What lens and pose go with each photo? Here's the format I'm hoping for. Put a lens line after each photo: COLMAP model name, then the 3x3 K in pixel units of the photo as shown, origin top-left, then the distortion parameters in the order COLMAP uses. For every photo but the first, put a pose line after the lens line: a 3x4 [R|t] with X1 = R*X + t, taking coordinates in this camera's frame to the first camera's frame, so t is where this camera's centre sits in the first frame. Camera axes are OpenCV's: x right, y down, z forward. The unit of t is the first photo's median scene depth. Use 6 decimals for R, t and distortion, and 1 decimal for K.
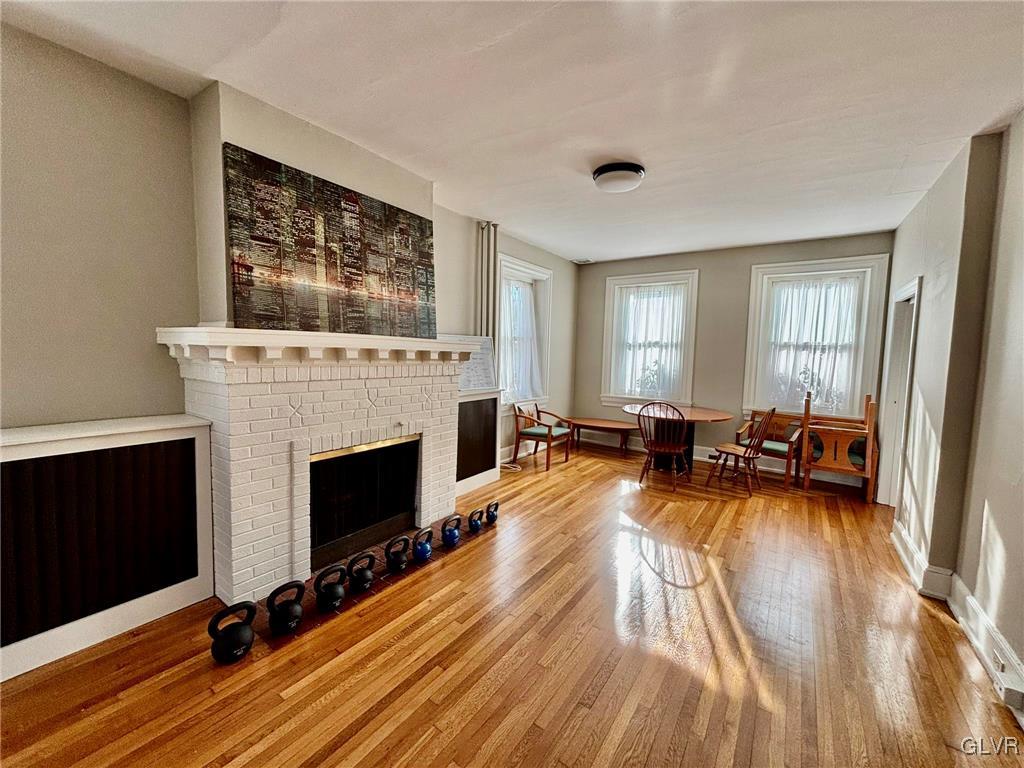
lens RADIAL K [[412.1, 0, 511.6], [0, 412.1, 381.8], [0, 0, 1]] dist [-0.001370, -0.000007]
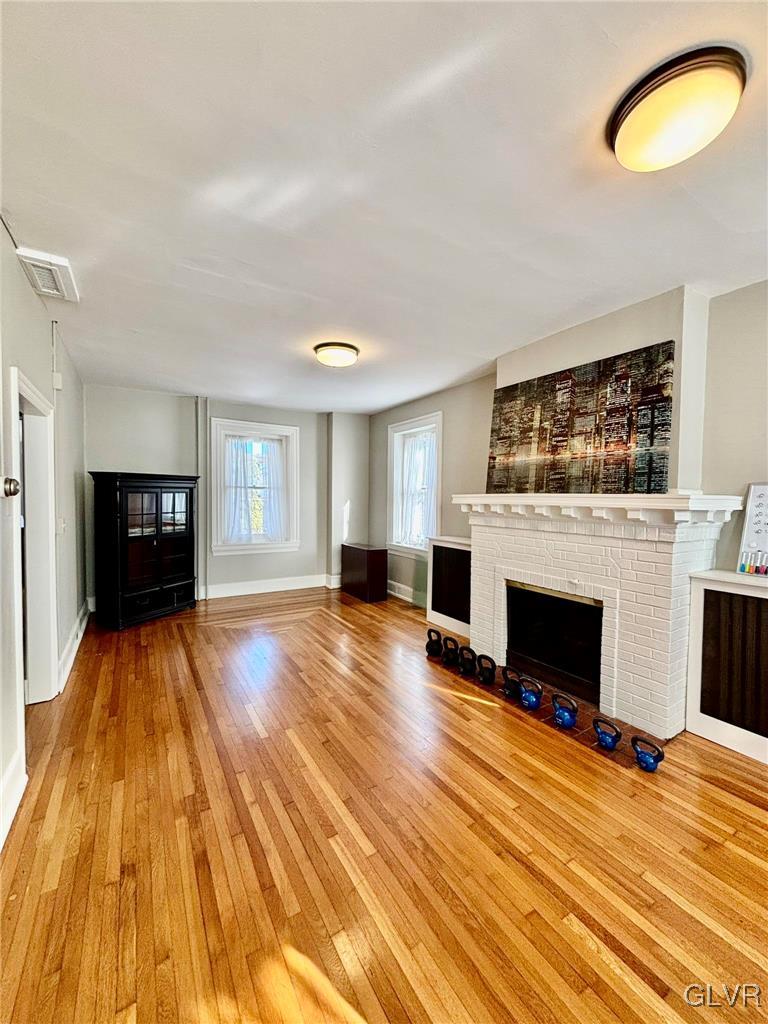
lens RADIAL K [[412.1, 0, 384.0], [0, 412.1, 512.2], [0, 0, 1]] dist [-0.001370, -0.000007]
pose [[-0.398457, -0.005862, -0.917168, 0.883224], [-0.092952, 0.995089, 0.034022, -0.057411], [0.912465, 0.098809, -0.397045, 1.036066]]
